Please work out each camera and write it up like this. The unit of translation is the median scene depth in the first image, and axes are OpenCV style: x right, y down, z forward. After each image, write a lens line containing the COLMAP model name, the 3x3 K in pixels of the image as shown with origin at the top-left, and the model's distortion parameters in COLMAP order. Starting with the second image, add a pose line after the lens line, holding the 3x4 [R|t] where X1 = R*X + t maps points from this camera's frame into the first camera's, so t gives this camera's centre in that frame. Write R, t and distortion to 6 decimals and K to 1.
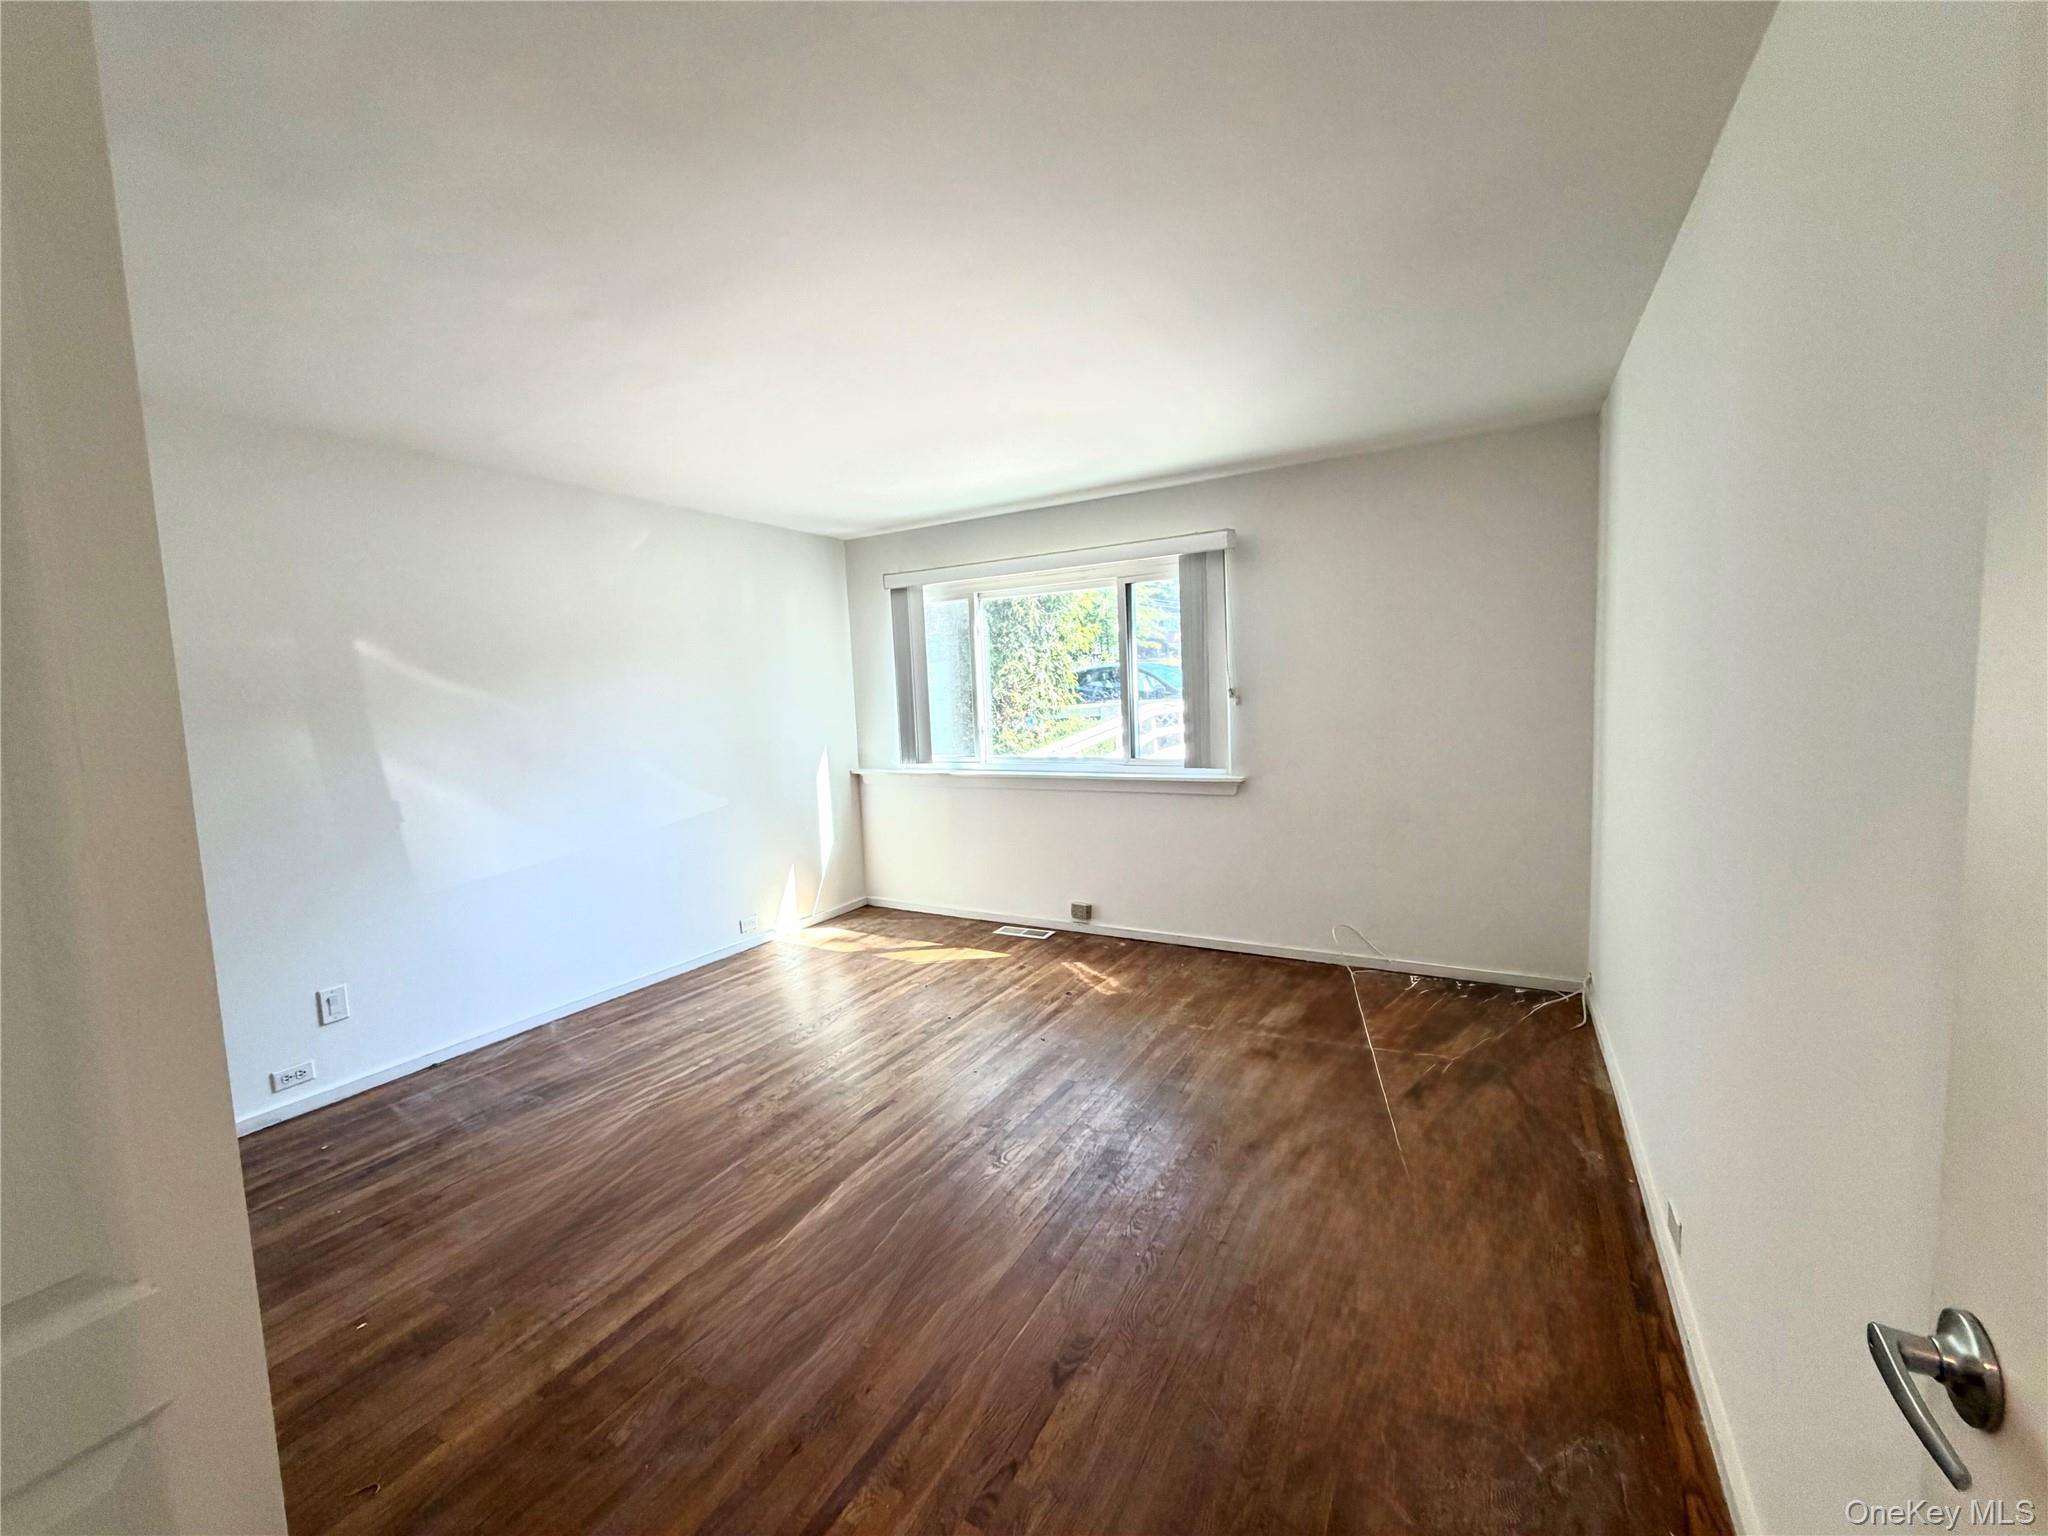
lens RADIAL K [[816.3, 0, 1019.8], [0, 816.3, 761.5], [0, 0, 1]] dist [0.002264, -0.000012]
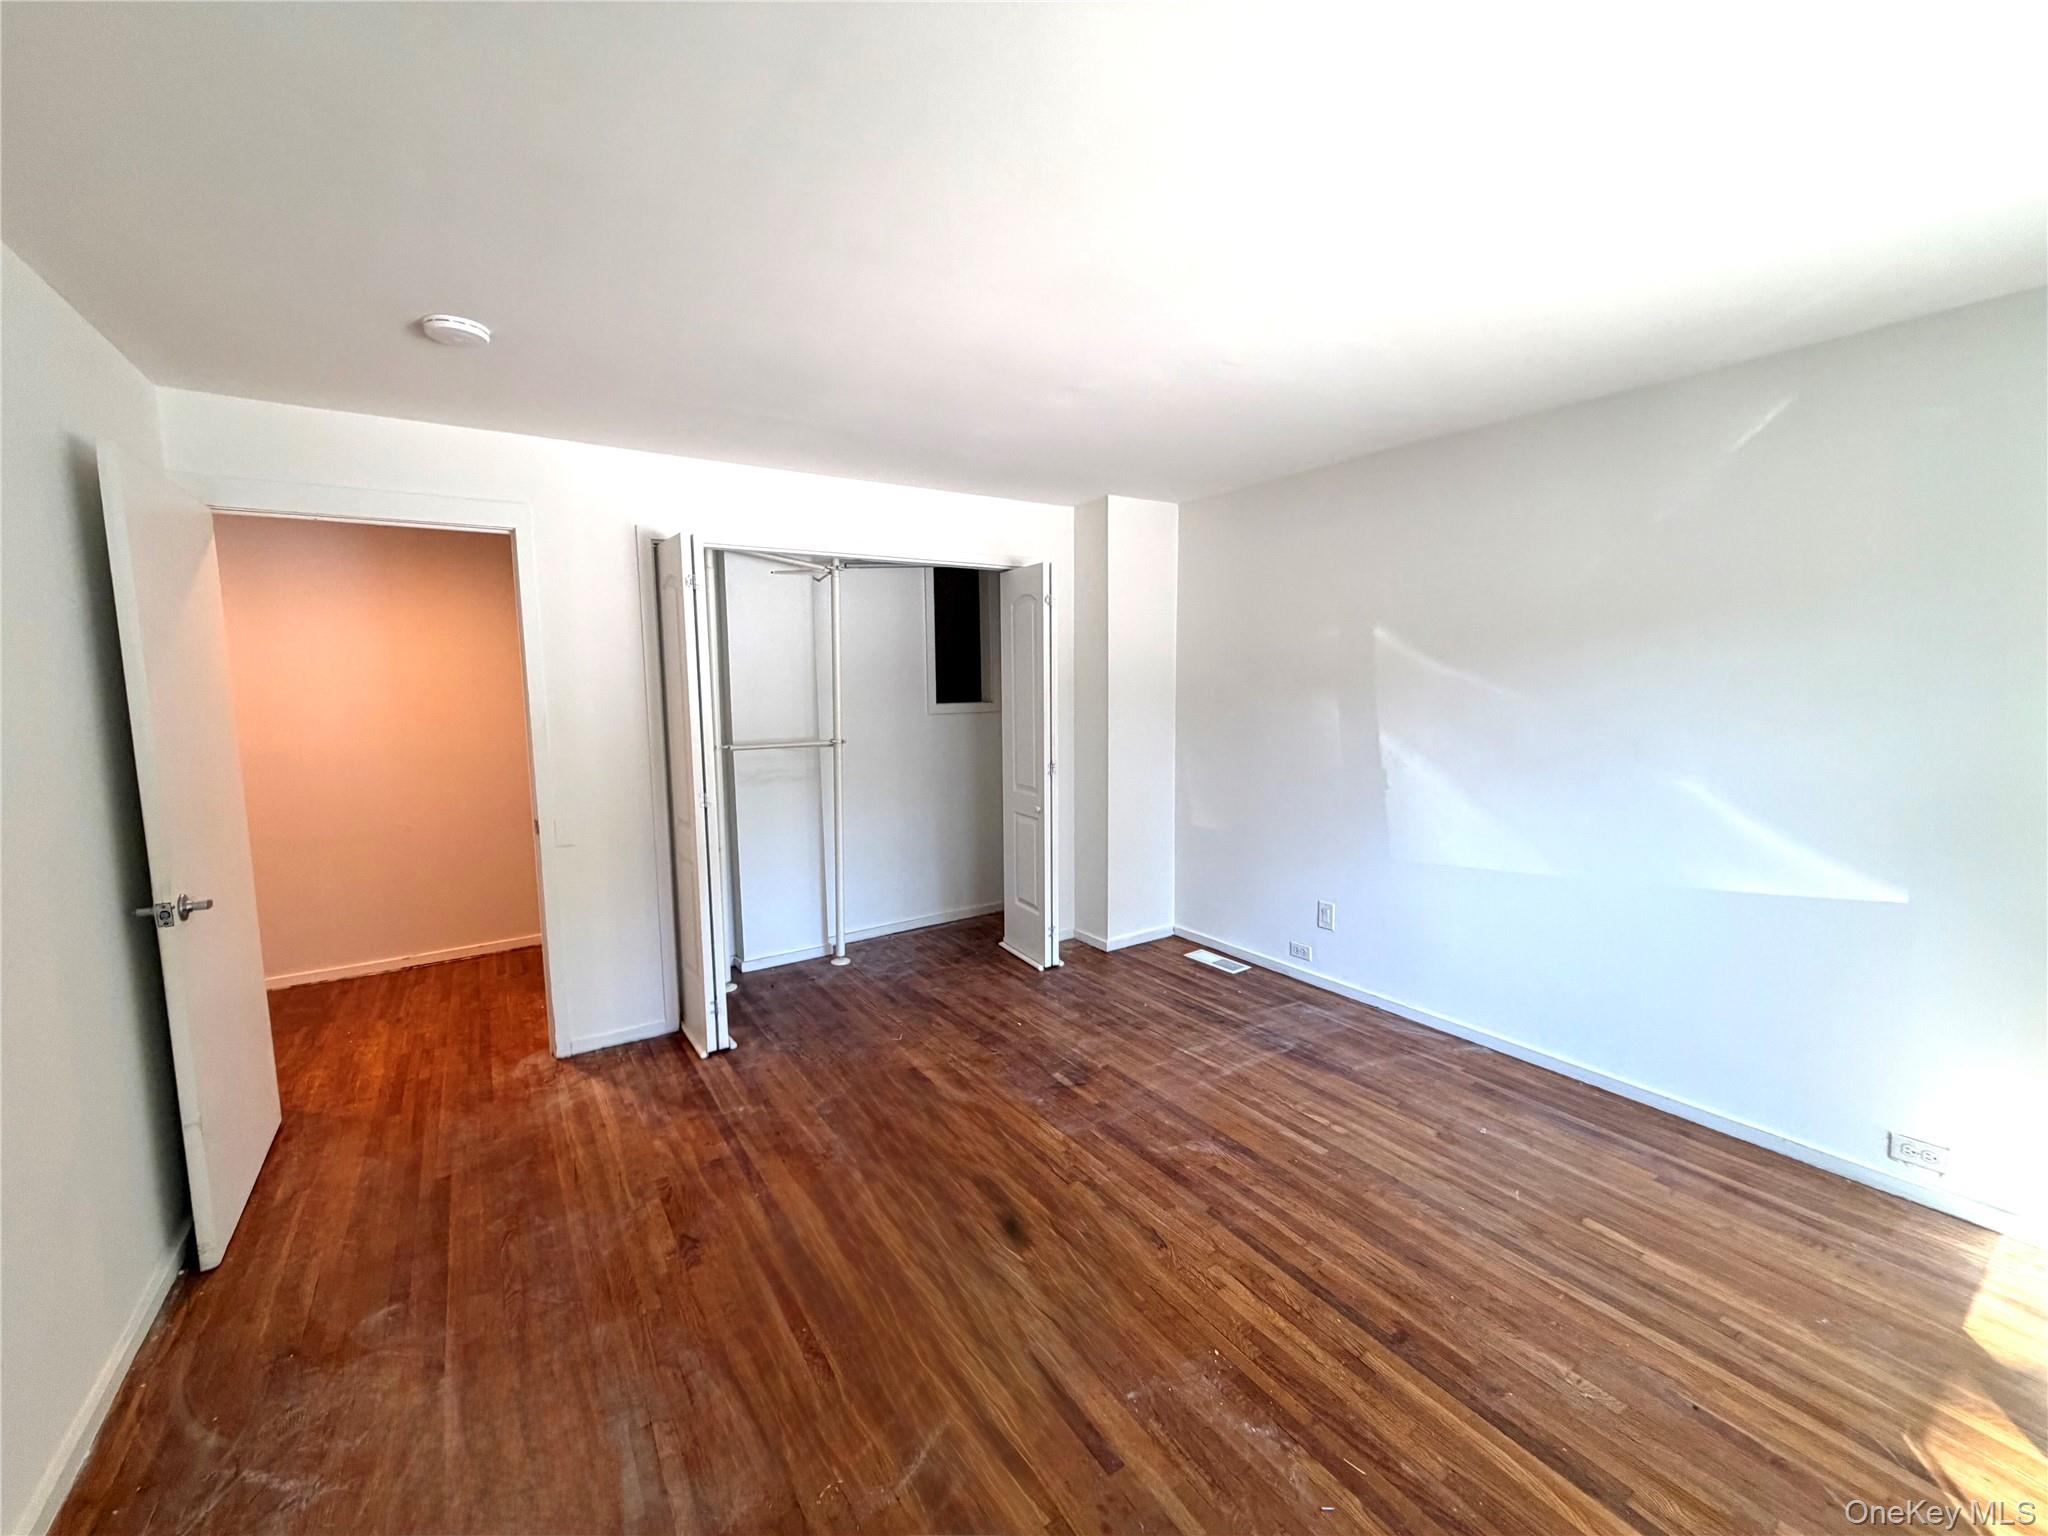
lens RADIAL K [[816.3, 0, 1017.8], [0, 816.3, 777.9], [0, 0, 1]] dist [0.002264, -0.000012]
pose [[-0.441484, 0.153253, -0.884085, 0.454903], [-0.050521, 0.979497, 0.195021, -0.134409], [0.895846, 0.130764, -0.424689, 1.027096]]
